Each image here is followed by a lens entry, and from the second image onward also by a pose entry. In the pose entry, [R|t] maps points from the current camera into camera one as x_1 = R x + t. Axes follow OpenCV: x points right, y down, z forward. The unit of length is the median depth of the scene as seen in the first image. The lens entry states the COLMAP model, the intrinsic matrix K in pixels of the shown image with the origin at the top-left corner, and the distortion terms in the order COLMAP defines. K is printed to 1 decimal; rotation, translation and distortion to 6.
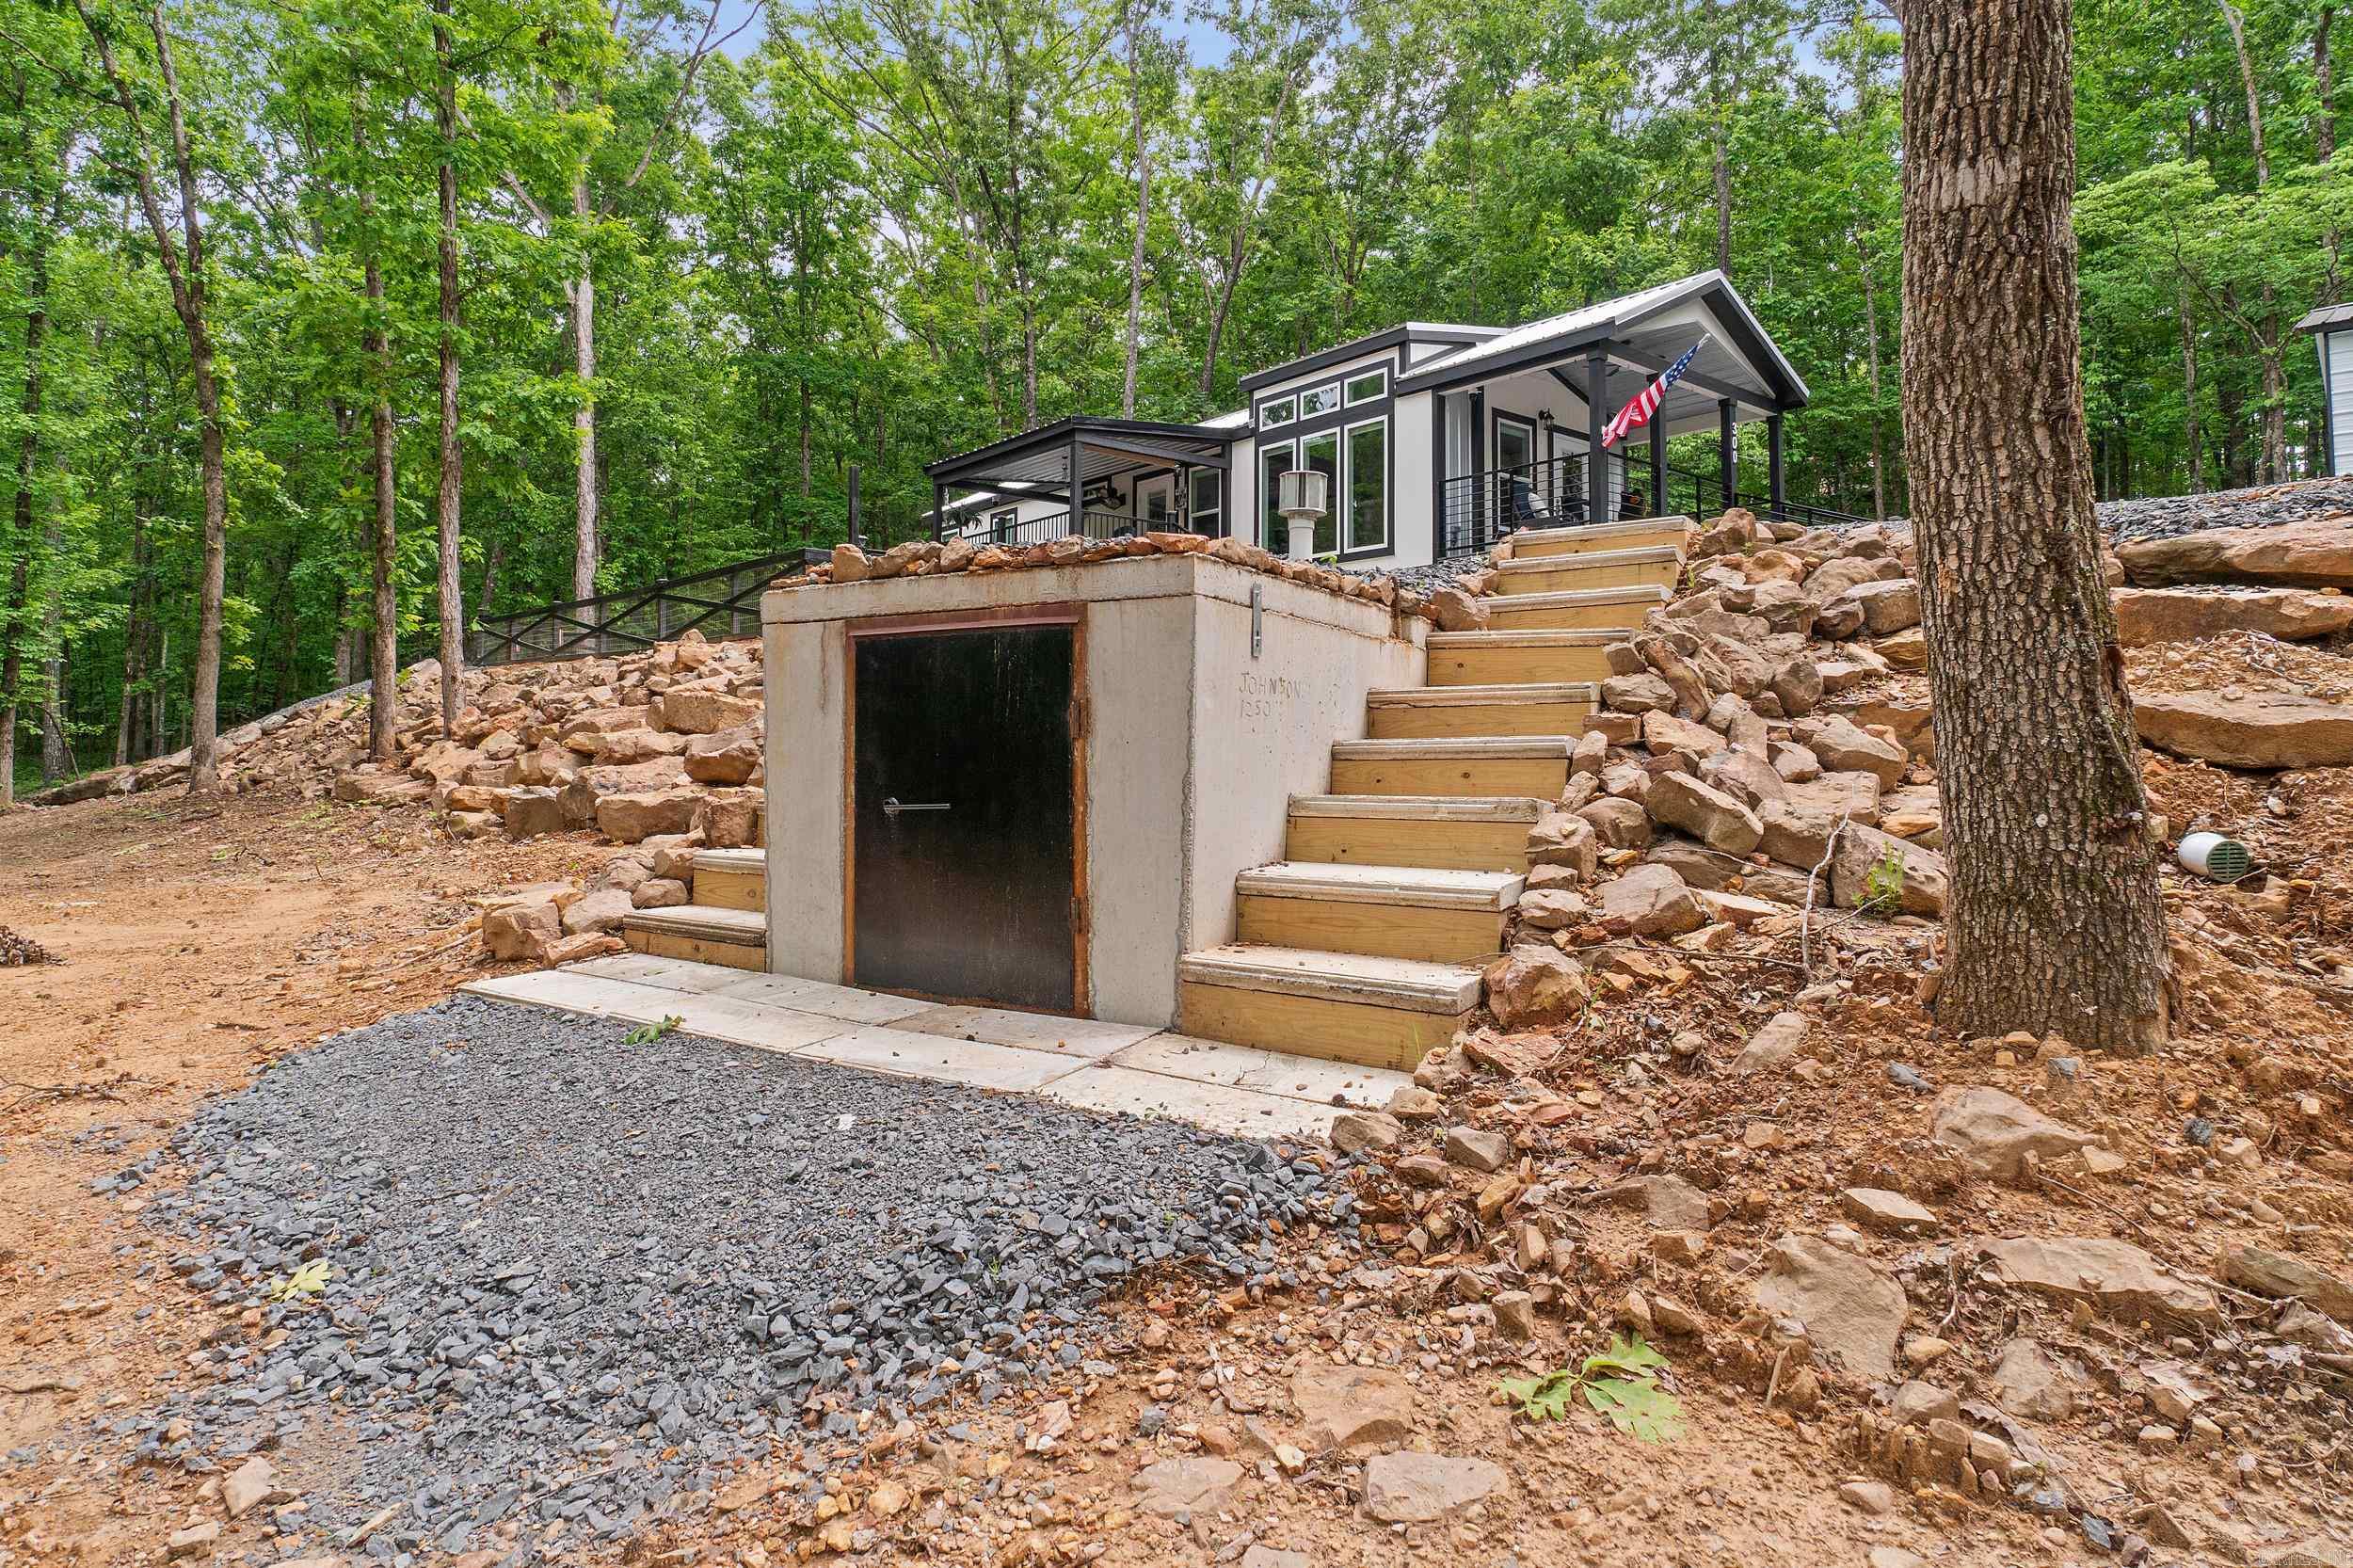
lens RADIAL K [[1205.0, 0, 1124.5], [0, 1205.0, 686.1], [0, 0, 1]] dist [0.002510, 0.000830]
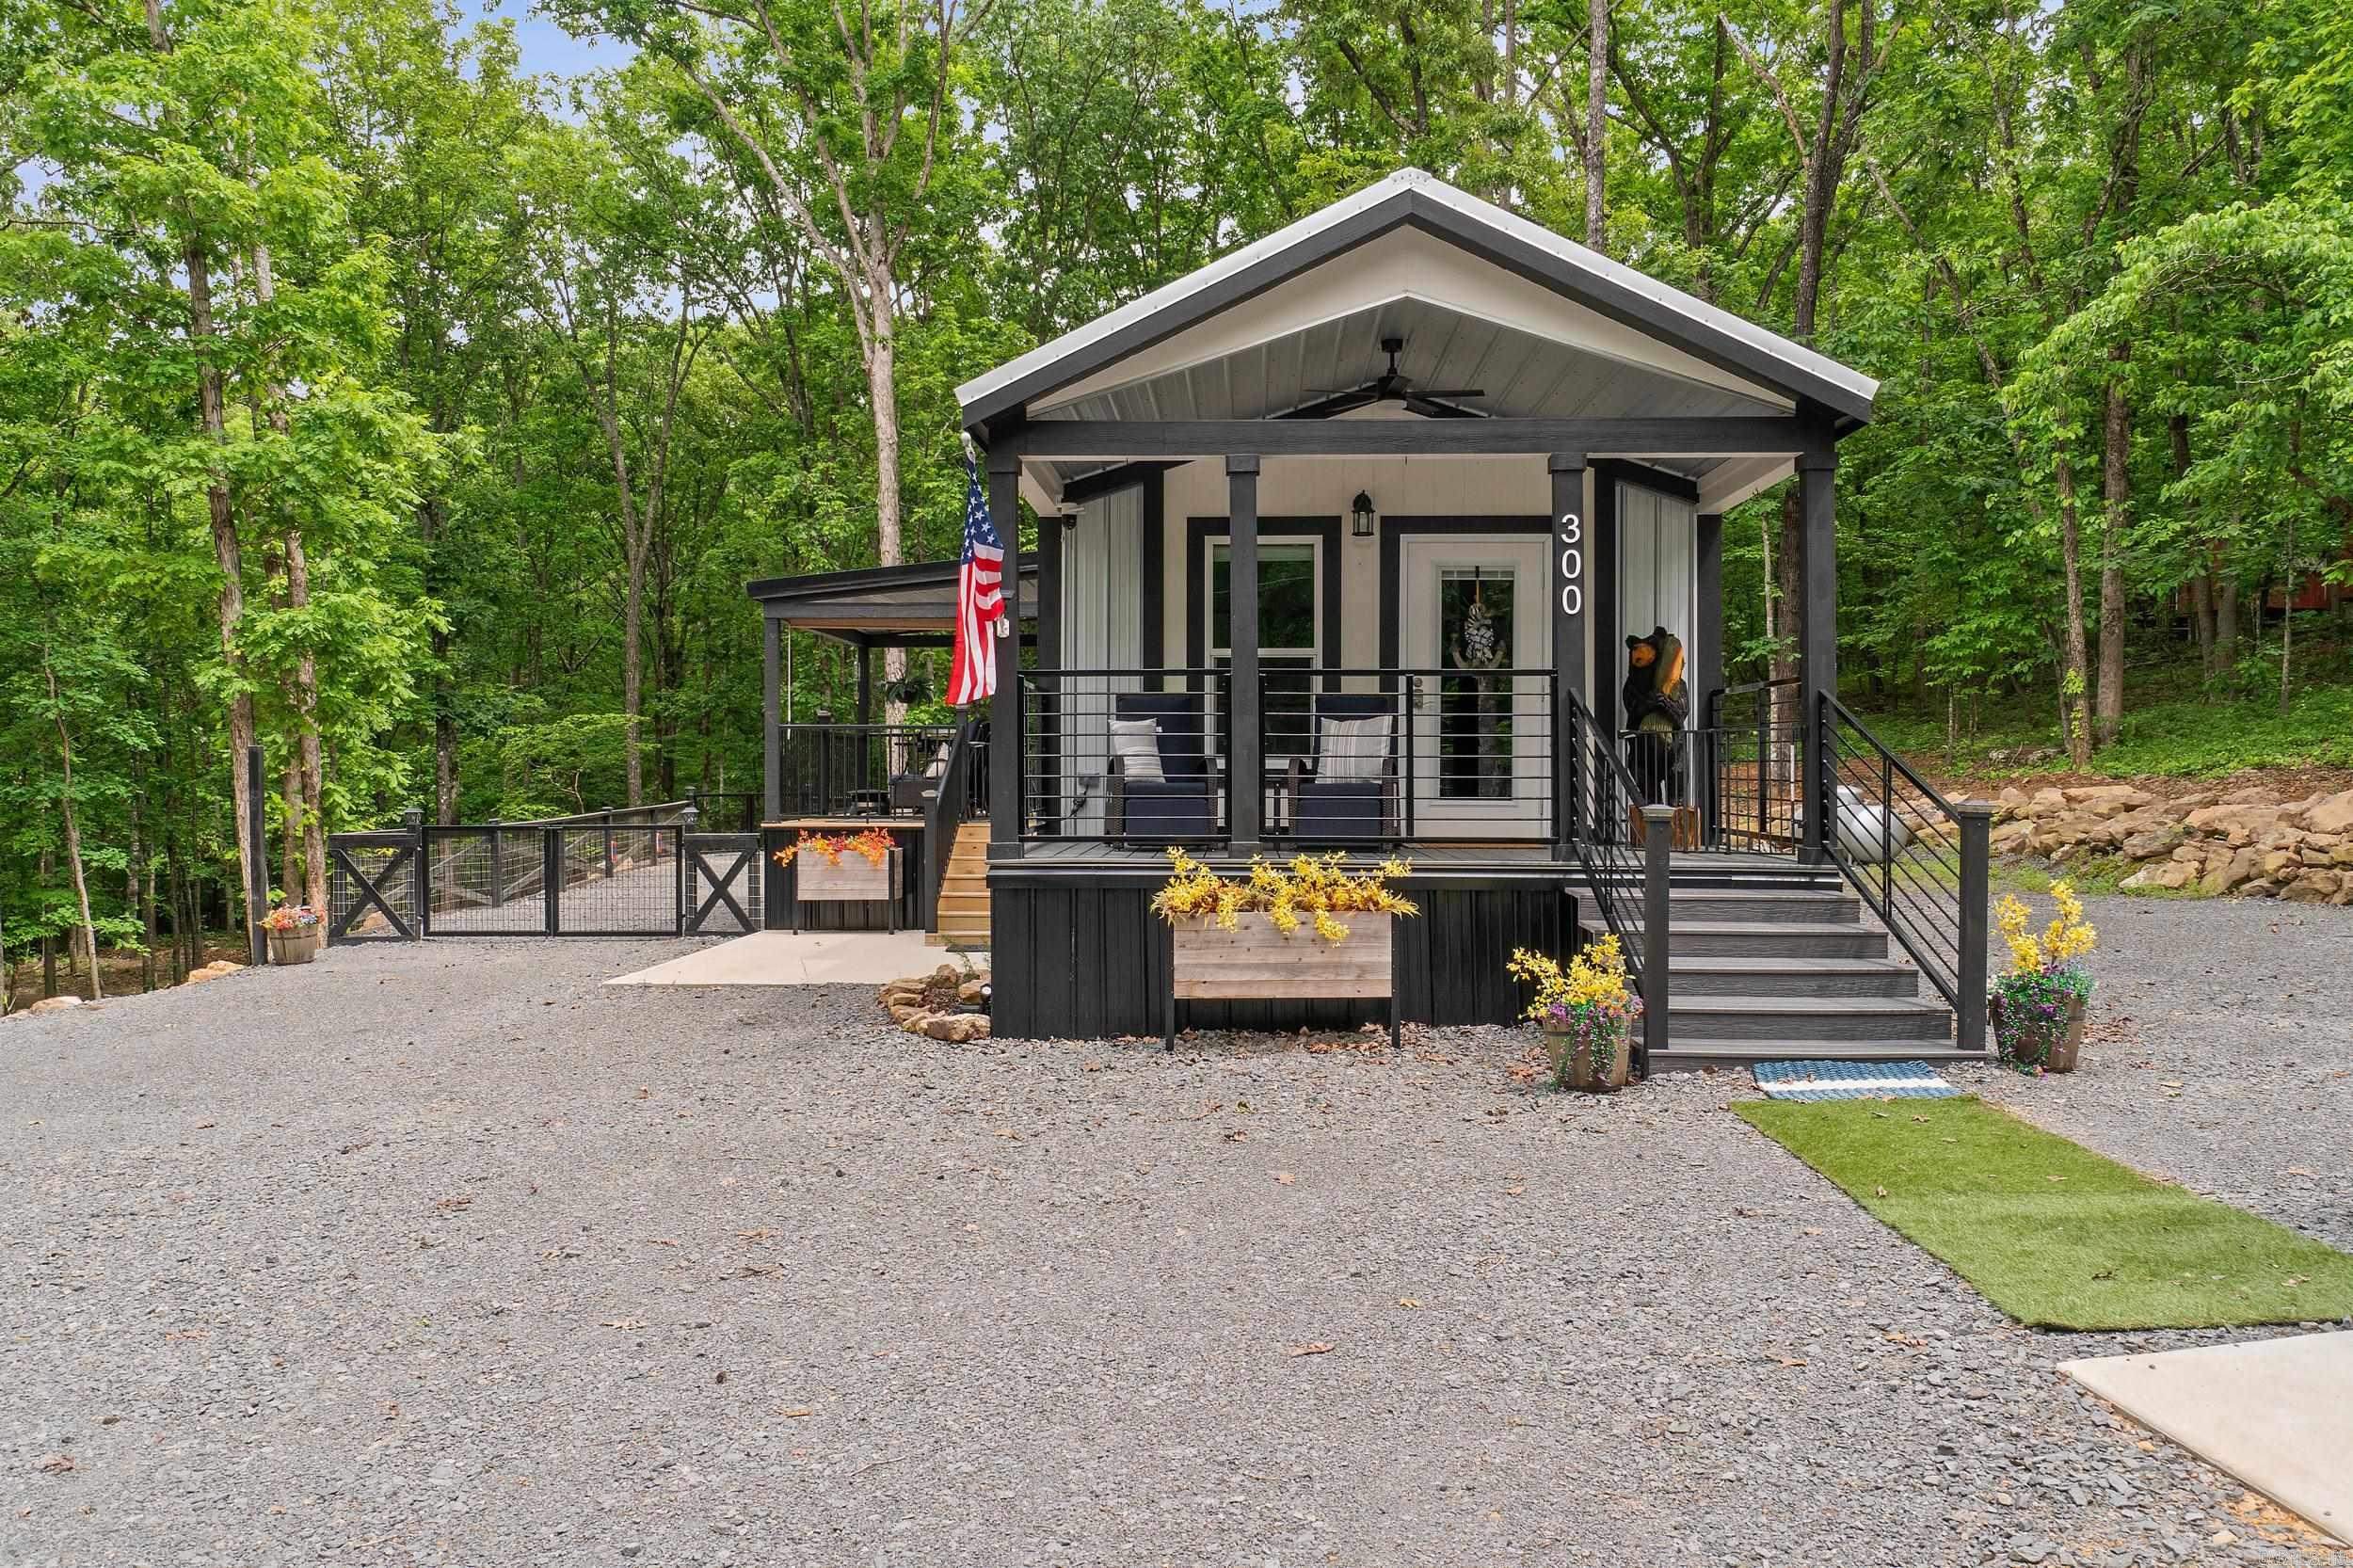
lens RADIAL K [[1782.4, 0, 1181.3], [0, 1782.4, 764.9], [0, 0, 1]] dist [-0.011576, 0.002913]
pose [[0.757805, -0.010219, -0.652401, 0.773590], [0.037455, 0.998910, 0.027860, -0.151214], [0.651405, -0.045547, 0.757362, 0.446806]]
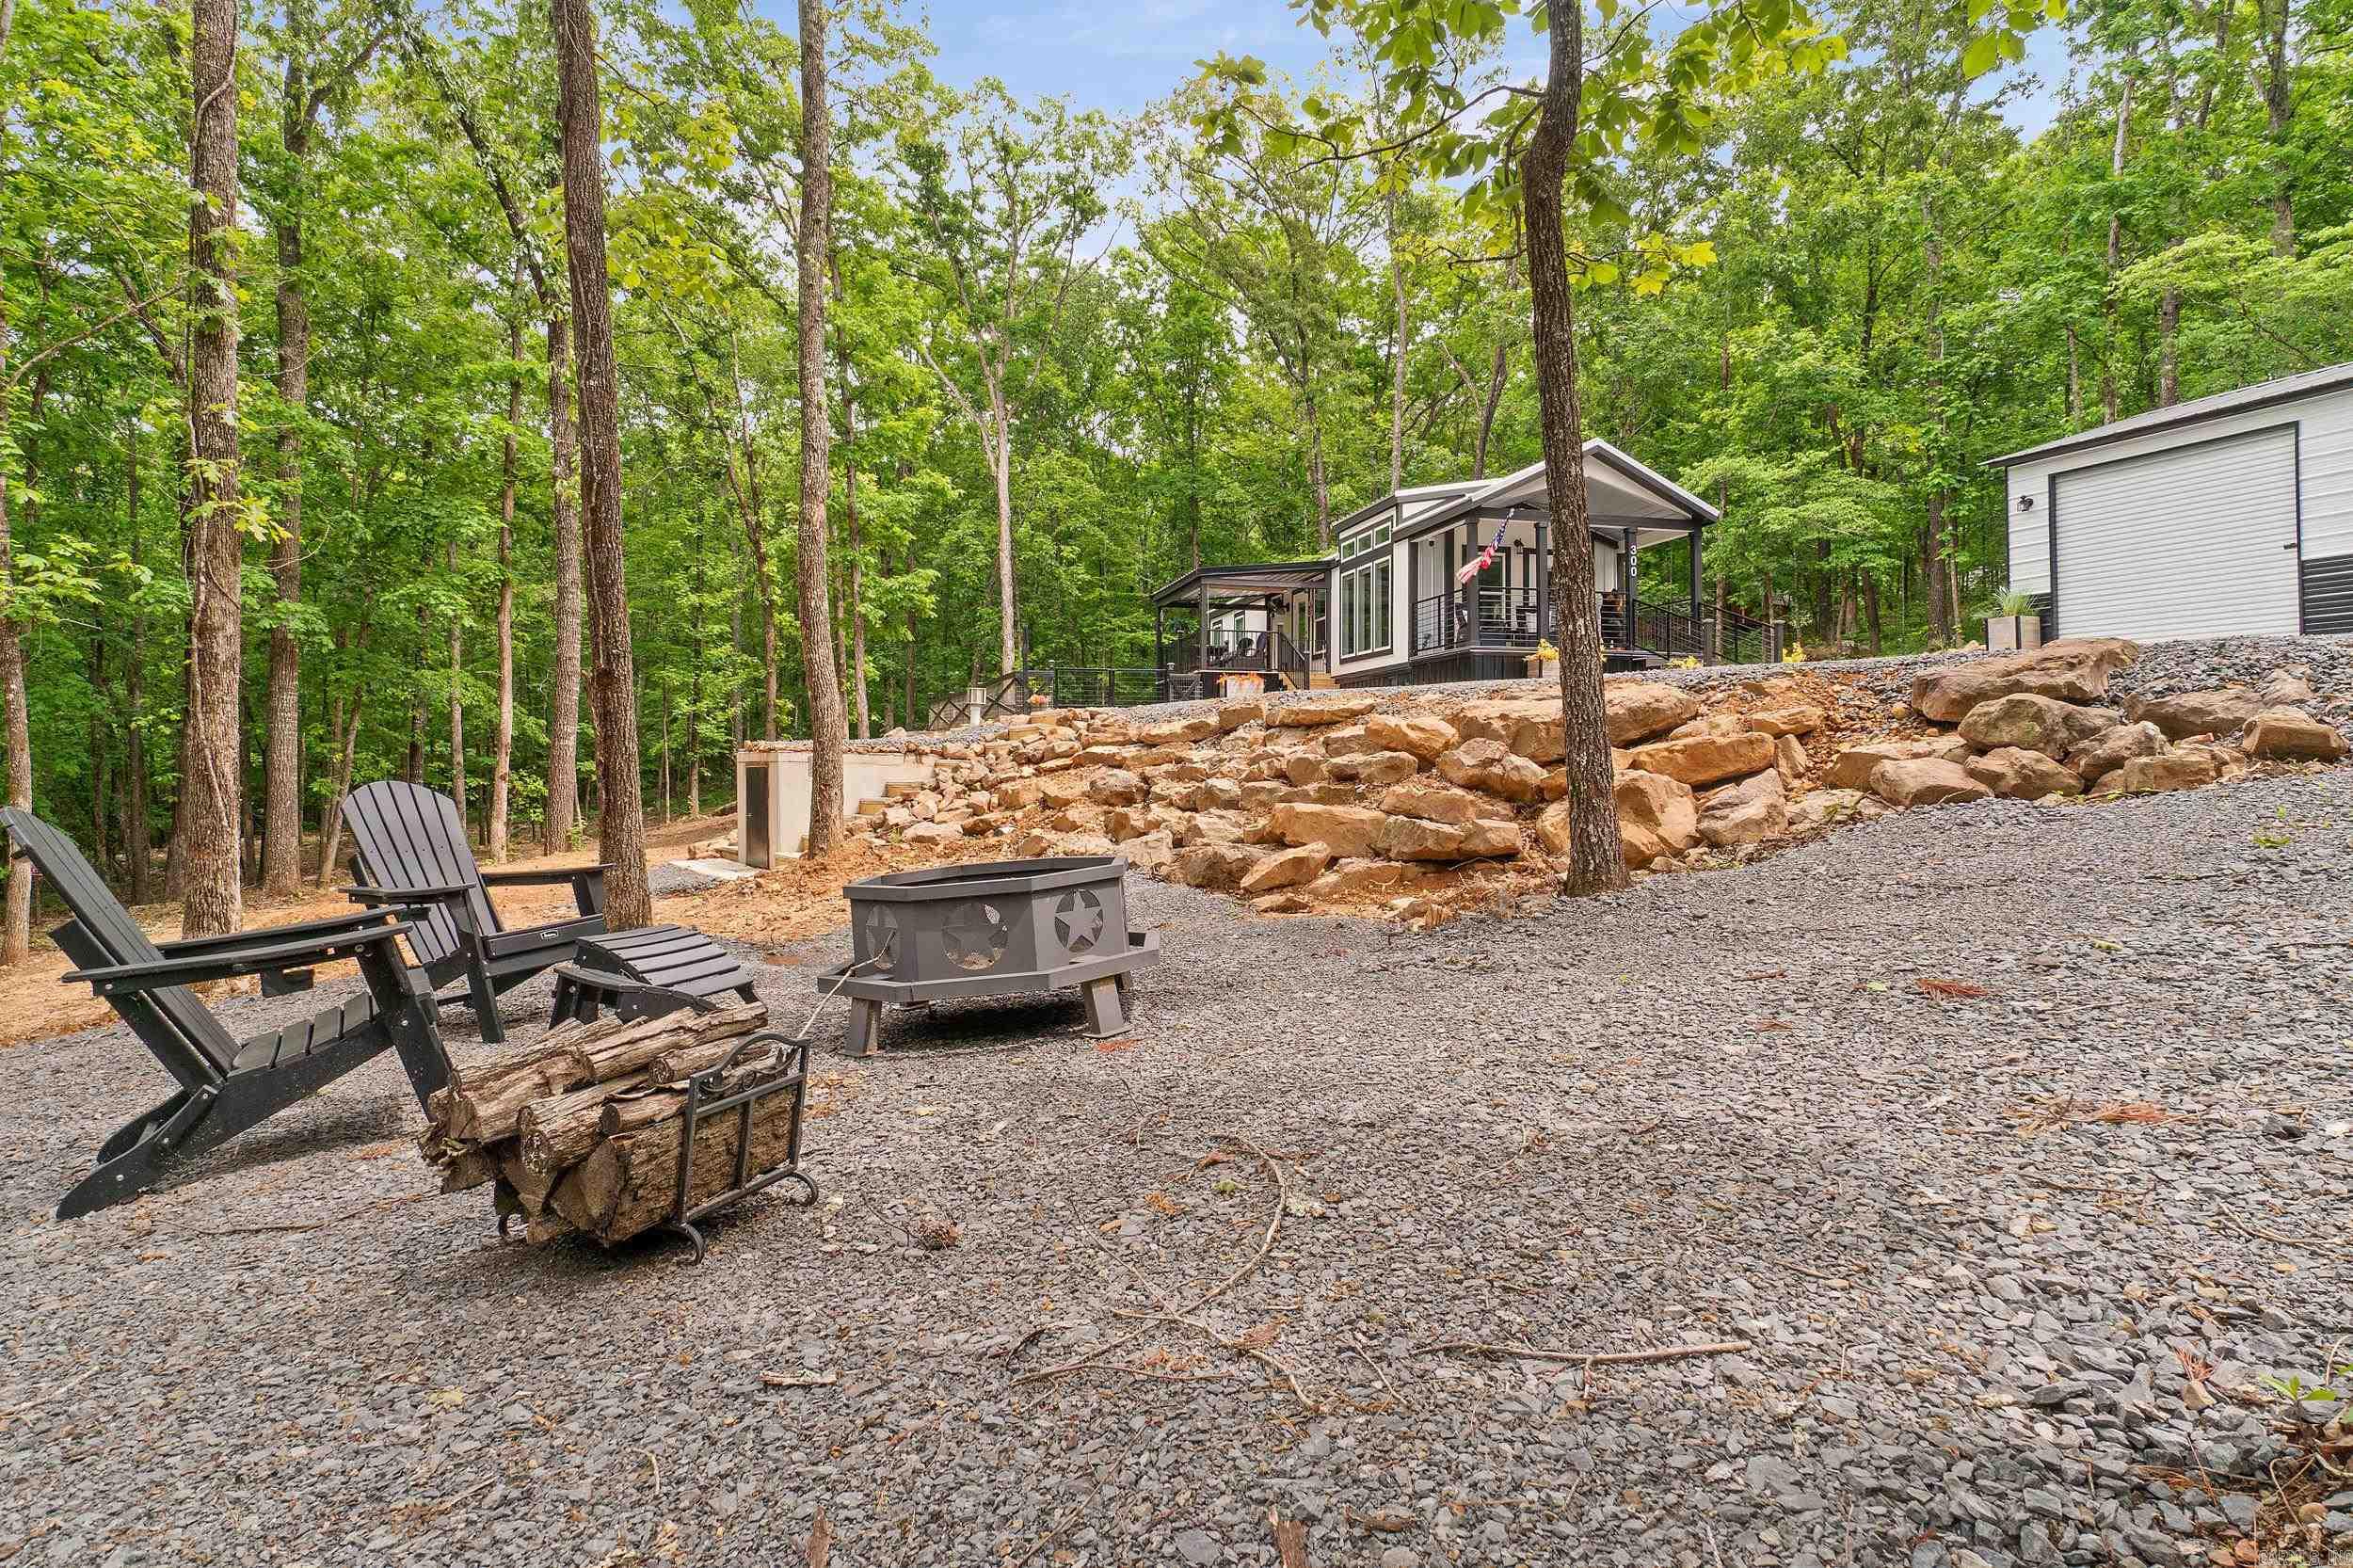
lens RADIAL K [[1205.0, 0, 1171.6], [0, 1205.0, 762.8], [0, 0, 1]] dist [0.002510, 0.000830]
pose [[0.912507, -0.005326, -0.409026, 0.567251], [0.022391, 0.999067, 0.036942, -0.037709], [0.408448, -0.042869, 0.911774, -0.421618]]
